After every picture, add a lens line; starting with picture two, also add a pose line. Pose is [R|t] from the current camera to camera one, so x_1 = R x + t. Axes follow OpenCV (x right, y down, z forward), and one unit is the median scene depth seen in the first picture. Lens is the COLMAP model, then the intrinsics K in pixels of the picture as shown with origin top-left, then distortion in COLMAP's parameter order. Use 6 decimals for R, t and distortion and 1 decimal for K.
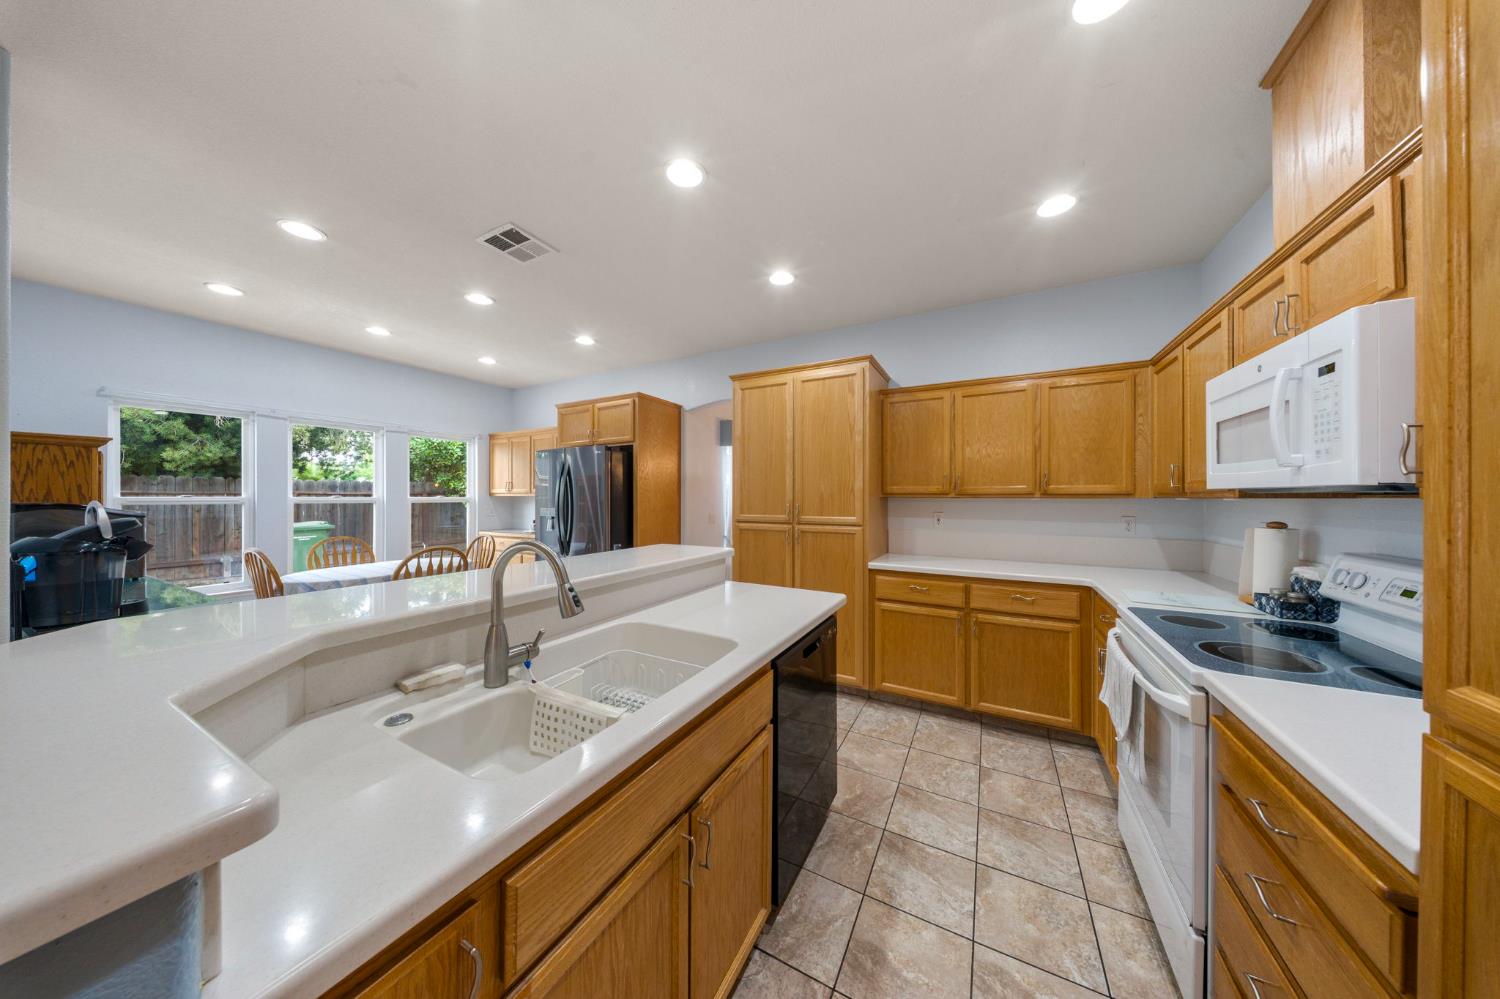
lens RADIAL K [[444.3, 0, 740.2], [0, 444.3, 497.3], [0, 0, 1]] dist [-0.000934, -0.000179]
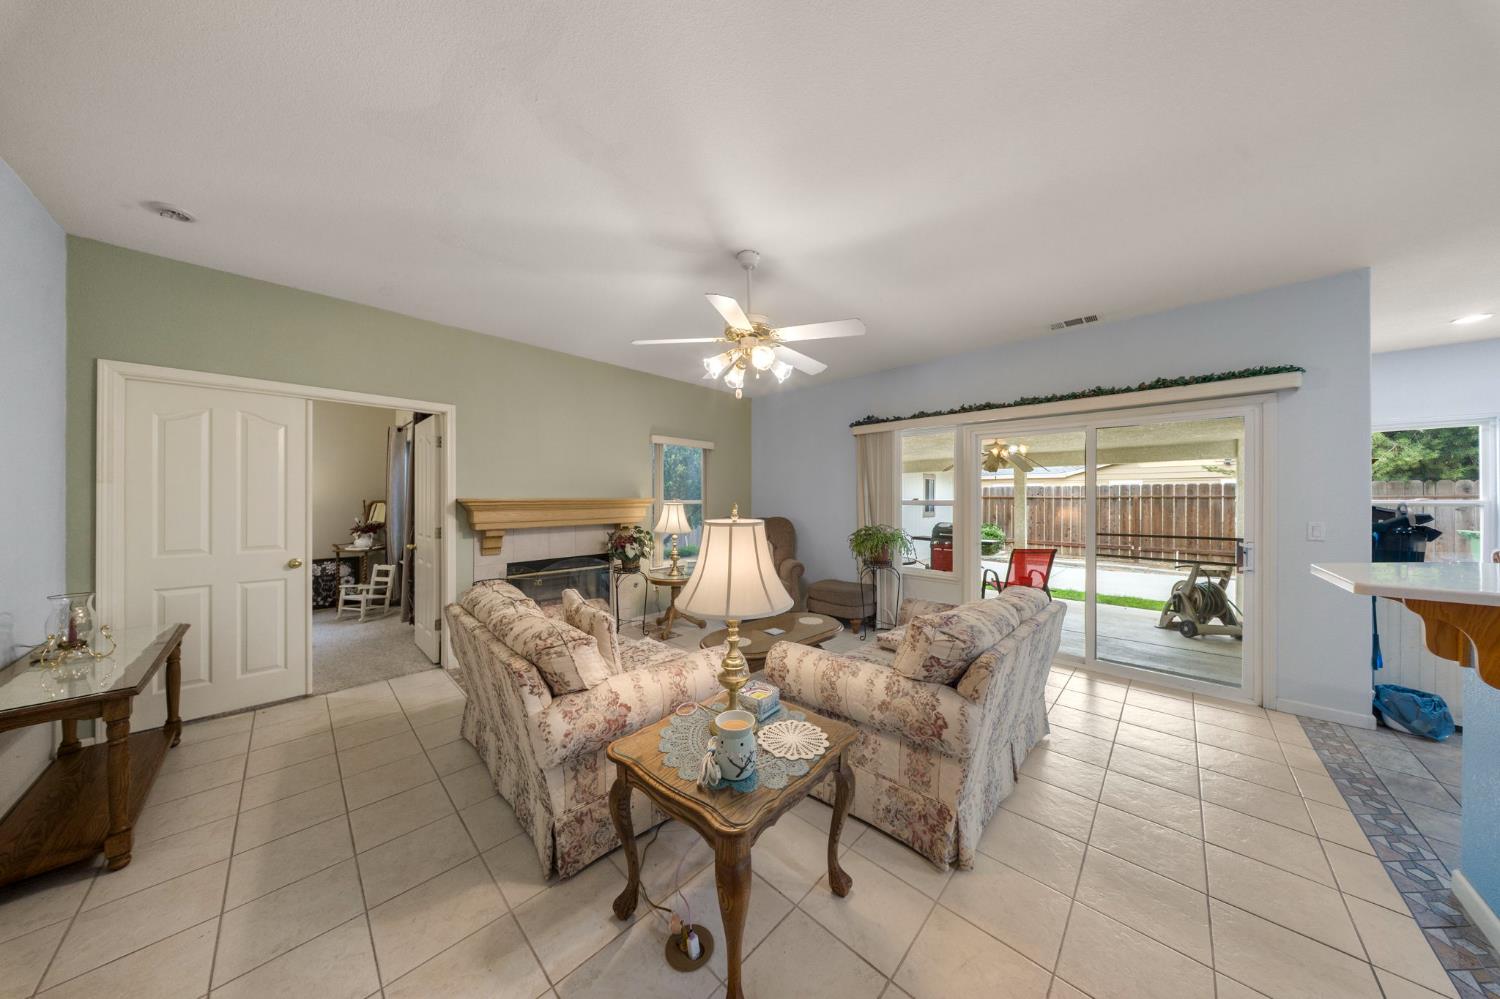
lens RADIAL K [[444.3, 0, 745.3], [0, 444.3, 496.8], [0, 0, 1]] dist [-0.000934, -0.000179]
pose [[-0.248972, -0.007742, -0.968480, 0.360048], [-0.001799, 0.999970, -0.007532, 0.002565], [0.968509, -0.000133, -0.248979, -0.470711]]
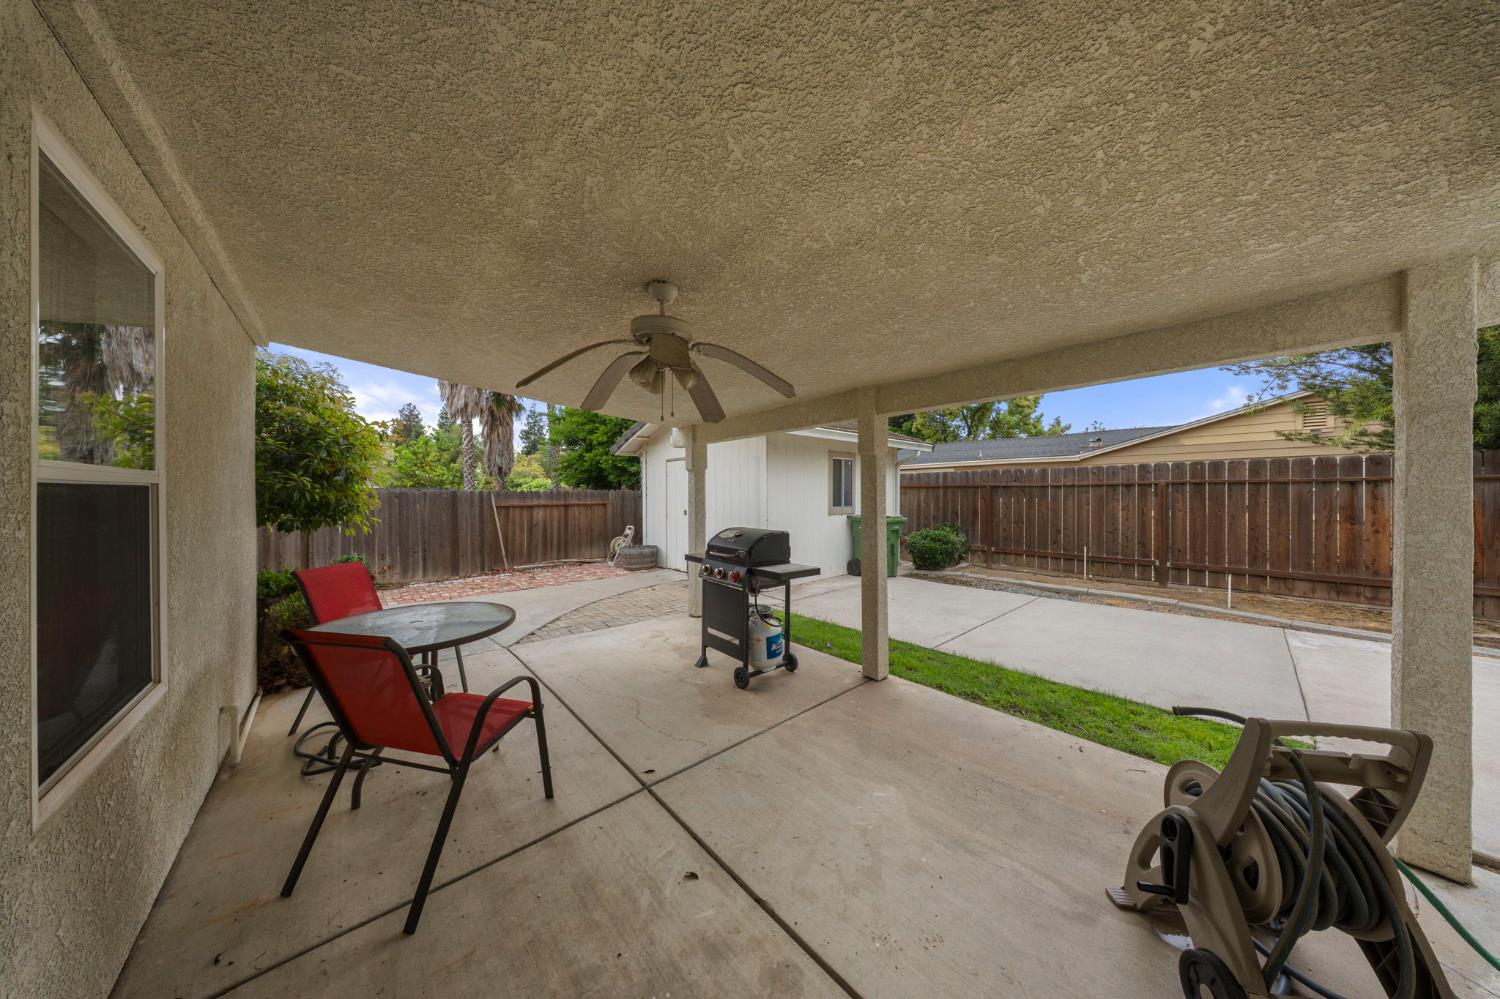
lens RADIAL K [[444.3, 0, 747.1], [0, 444.3, 493.7], [0, 0, 1]] dist [-0.000934, -0.000179]
pose [[-0.318274, -0.001247, -0.947998, -0.987132], [0.003571, 0.999990, -0.002514, 0.023816], [0.947992, -0.004186, -0.318266, 0.349059]]
